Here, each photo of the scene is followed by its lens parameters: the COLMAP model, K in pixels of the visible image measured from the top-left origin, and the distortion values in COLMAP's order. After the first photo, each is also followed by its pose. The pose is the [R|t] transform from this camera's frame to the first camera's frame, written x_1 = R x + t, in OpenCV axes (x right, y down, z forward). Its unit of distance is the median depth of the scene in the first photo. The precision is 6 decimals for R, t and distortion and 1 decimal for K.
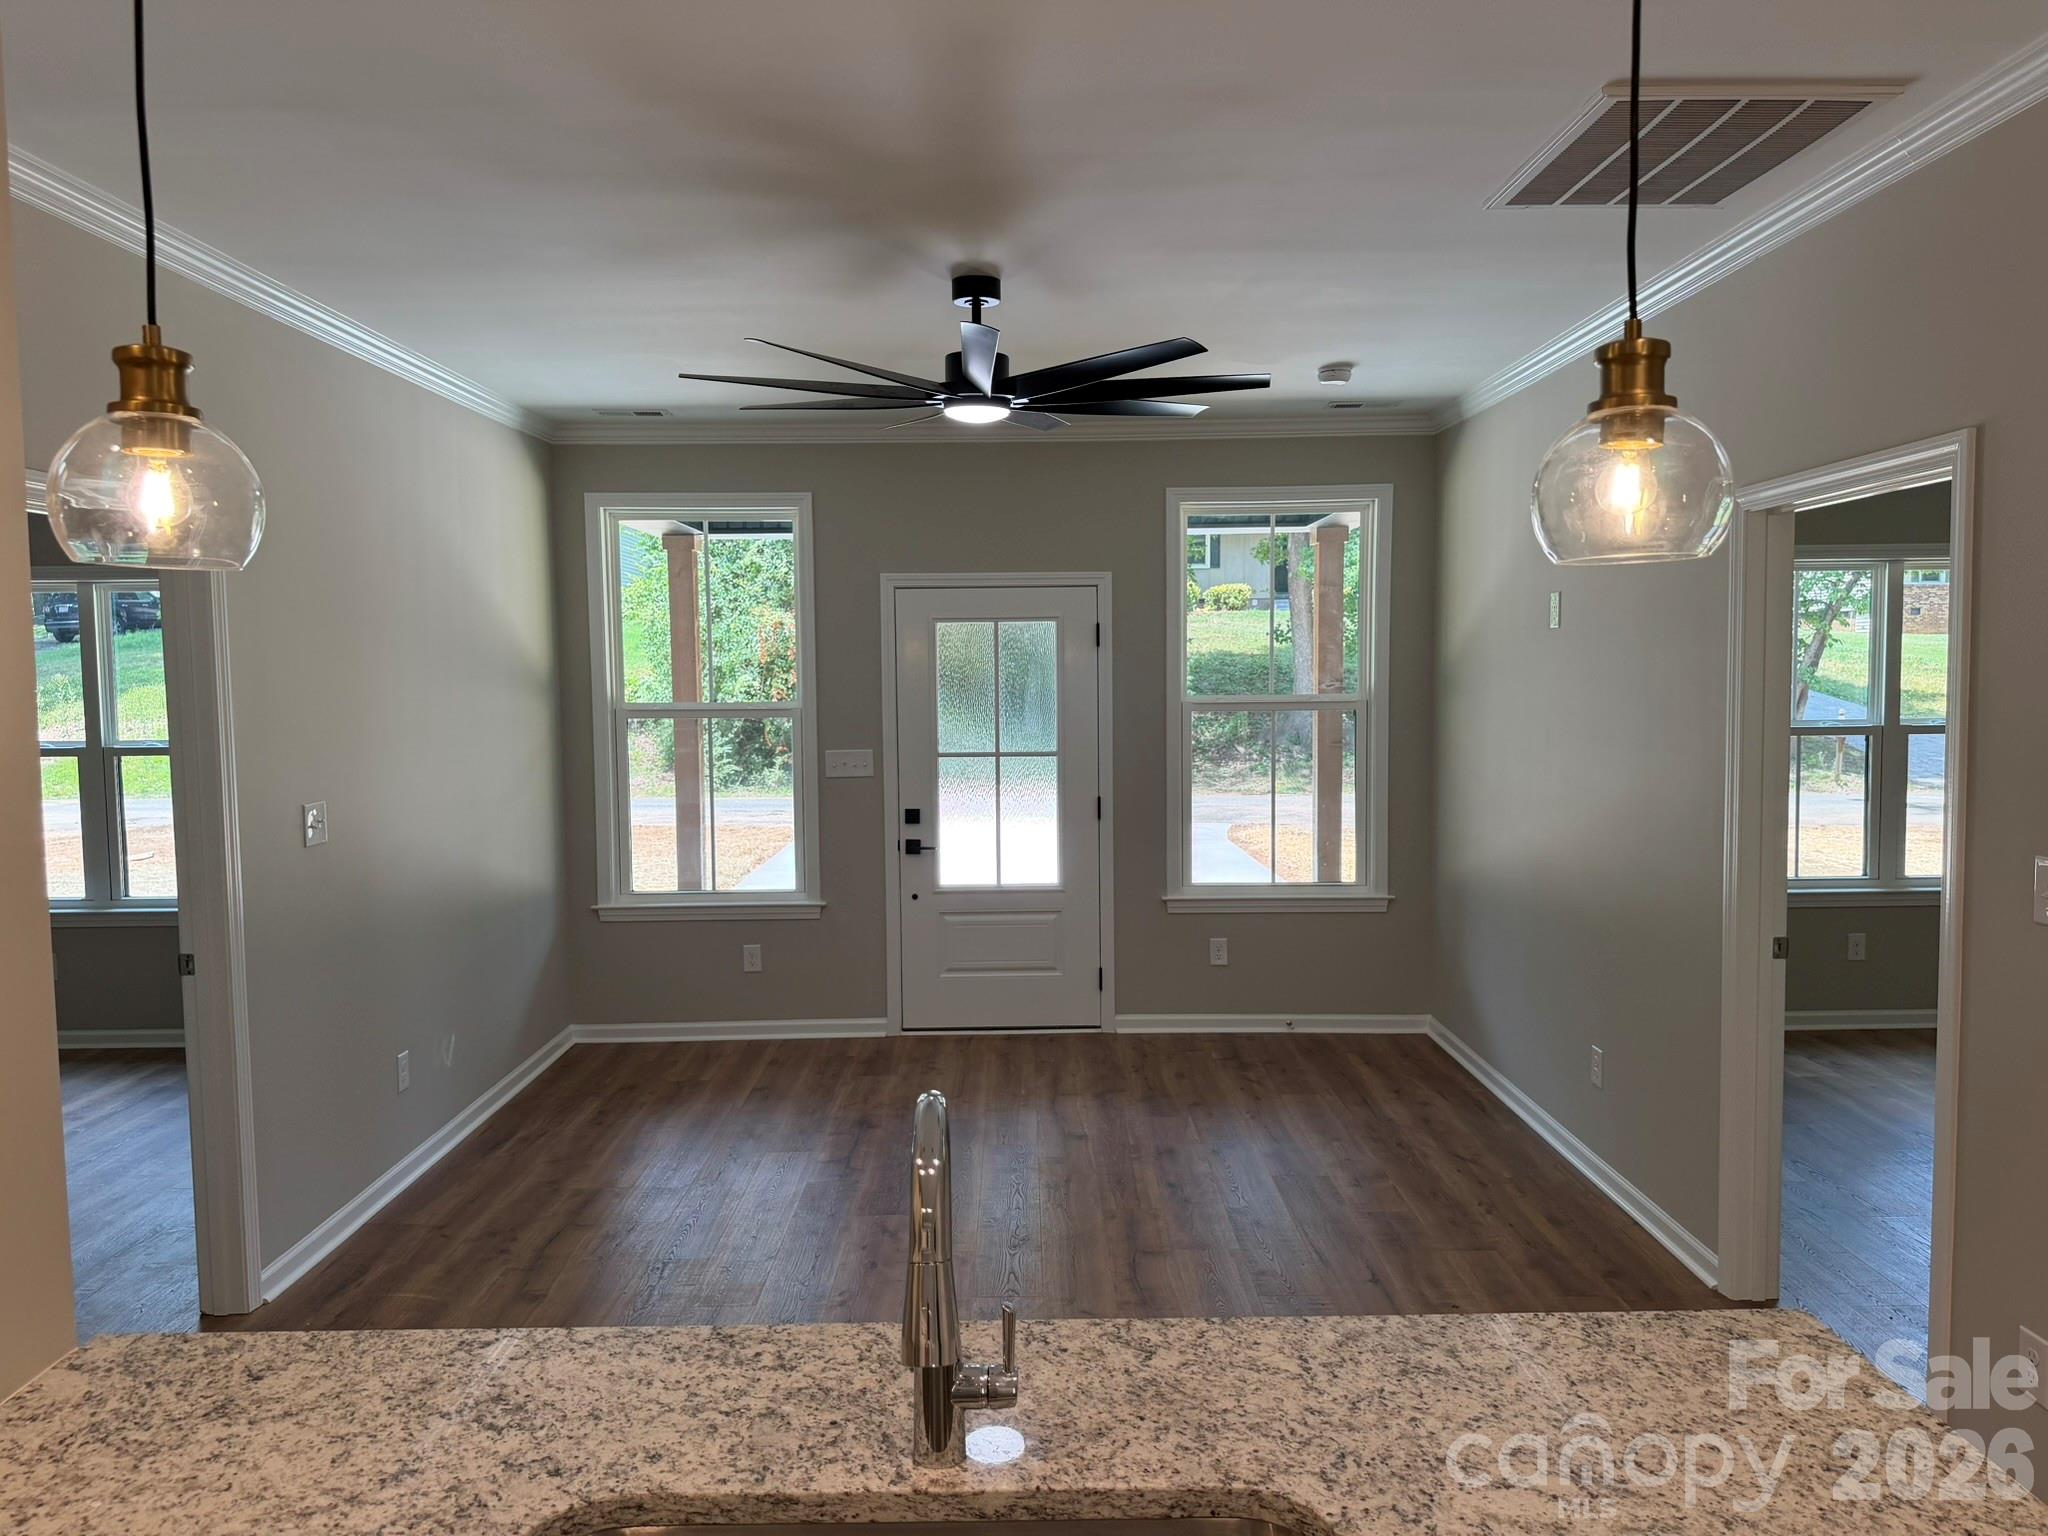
lens RADIAL K [[1454.8, 0, 1030.2], [0, 1454.8, 775.5], [0, 0, 1]] dist [0.171351, -0.299671]
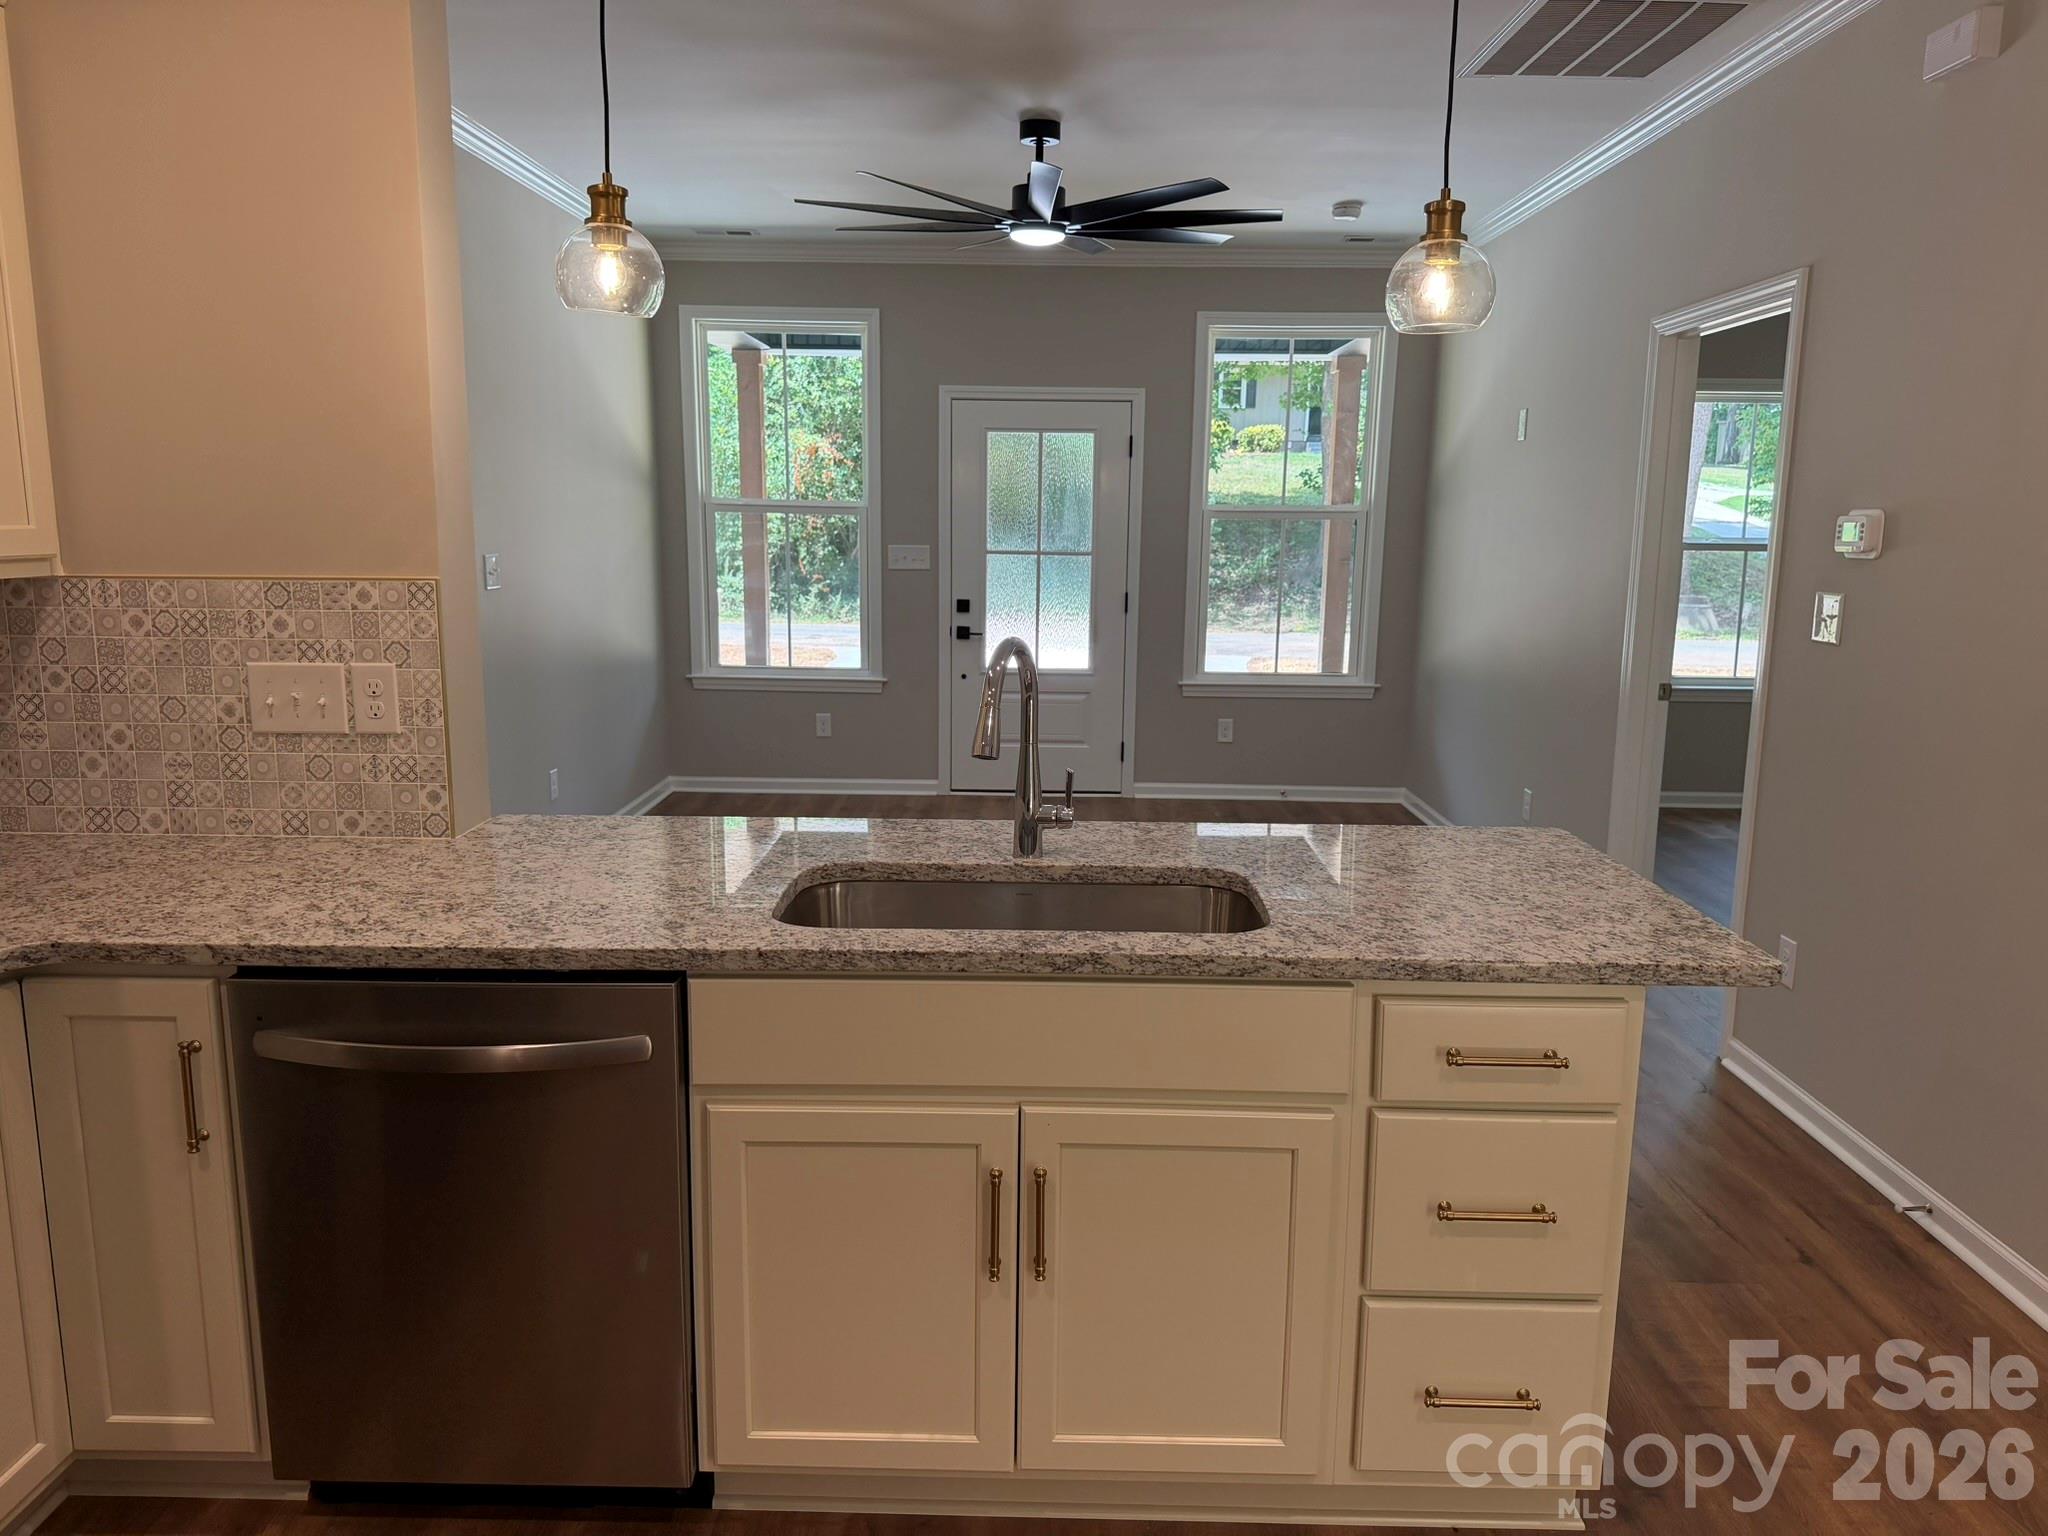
lens RADIAL K [[1454.8, 0, 1030.2], [0, 1454.8, 775.5], [0, 0, 1]] dist [0.171351, -0.299671]
pose [[0.999509, 0.027749, -0.014546, -0.007803], [-0.026076, 0.994162, 0.104702, 0.040027], [0.017367, -0.104271, 0.994397, -0.156581]]
